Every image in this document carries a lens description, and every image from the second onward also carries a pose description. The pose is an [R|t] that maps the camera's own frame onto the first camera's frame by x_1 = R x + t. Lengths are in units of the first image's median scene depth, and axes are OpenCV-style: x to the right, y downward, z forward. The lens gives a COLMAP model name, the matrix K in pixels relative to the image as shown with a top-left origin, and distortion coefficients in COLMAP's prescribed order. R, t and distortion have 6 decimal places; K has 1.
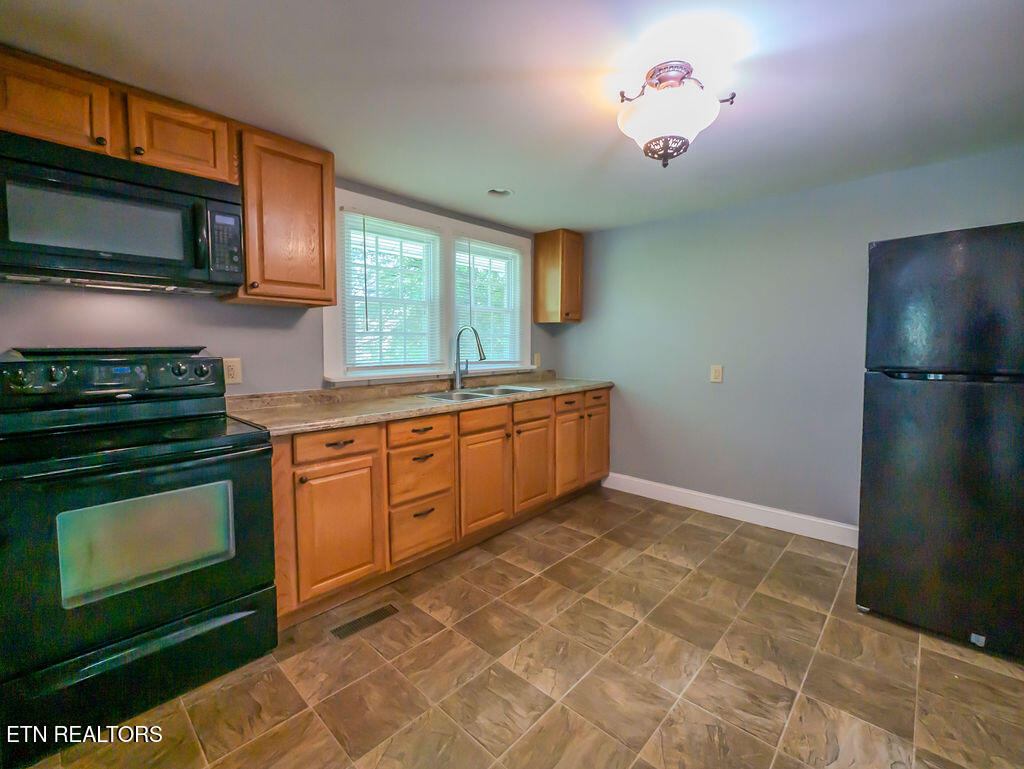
lens RADIAL K [[444.8, 0, 505.4], [0, 444.8, 369.2], [0, 0, 1]] dist [-0.008243, 0.000139]
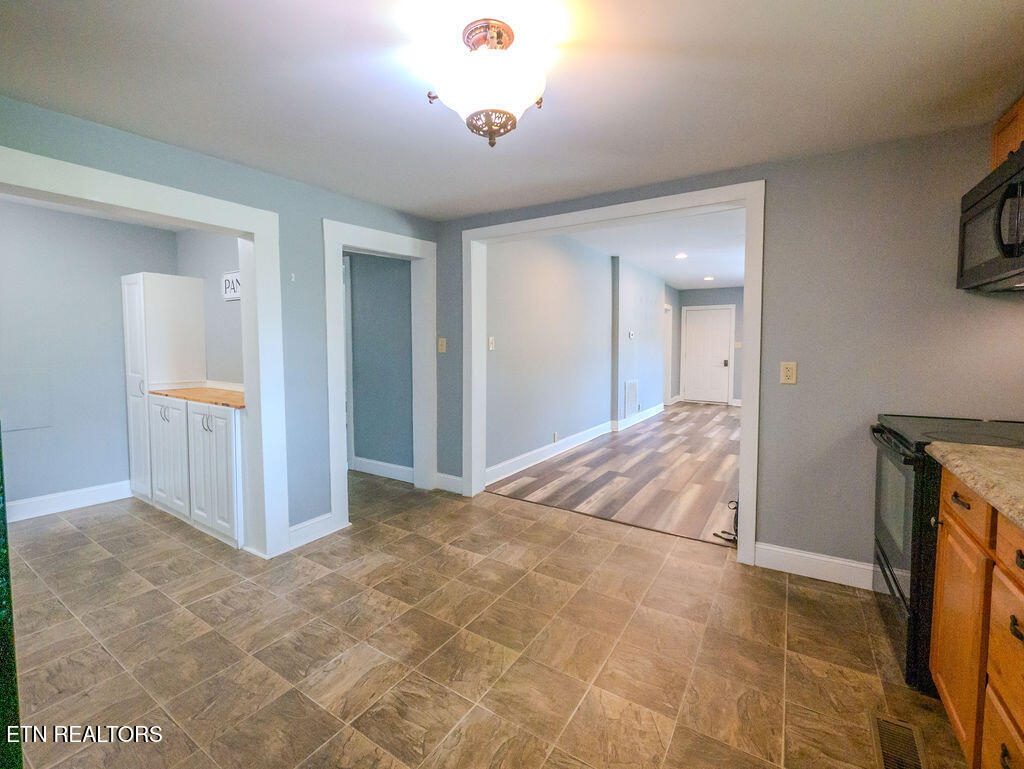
lens RADIAL K [[444.8, 0, 505.4], [0, 444.8, 369.2], [0, 0, 1]] dist [-0.008243, 0.000139]
pose [[-0.982194, 0.018606, -0.186945, 0.458266], [-0.001158, 0.994465, 0.105062, -0.102863], [0.187866, 0.103408, -0.976736, 1.740227]]
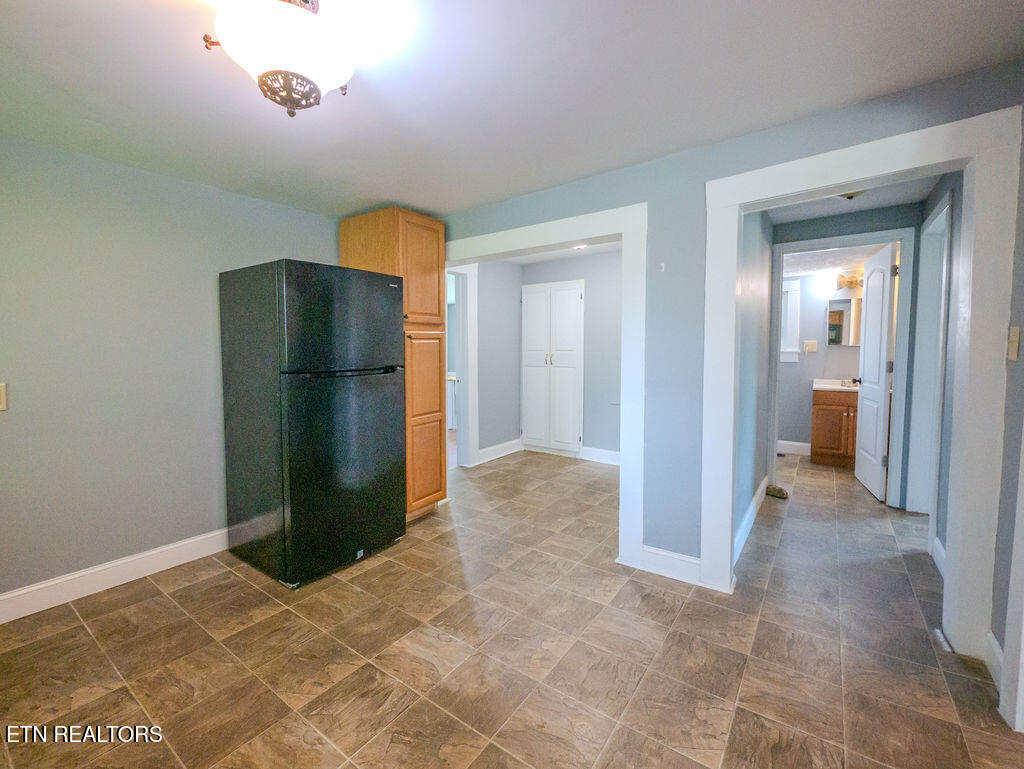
lens RADIAL K [[444.8, 0, 505.4], [0, 444.8, 369.2], [0, 0, 1]] dist [-0.008243, 0.000139]
pose [[-0.142248, -0.035300, 0.989201, -0.426716], [0.053872, 0.997607, 0.043347, -0.030694], [-0.988364, 0.059456, -0.140006, 0.707520]]
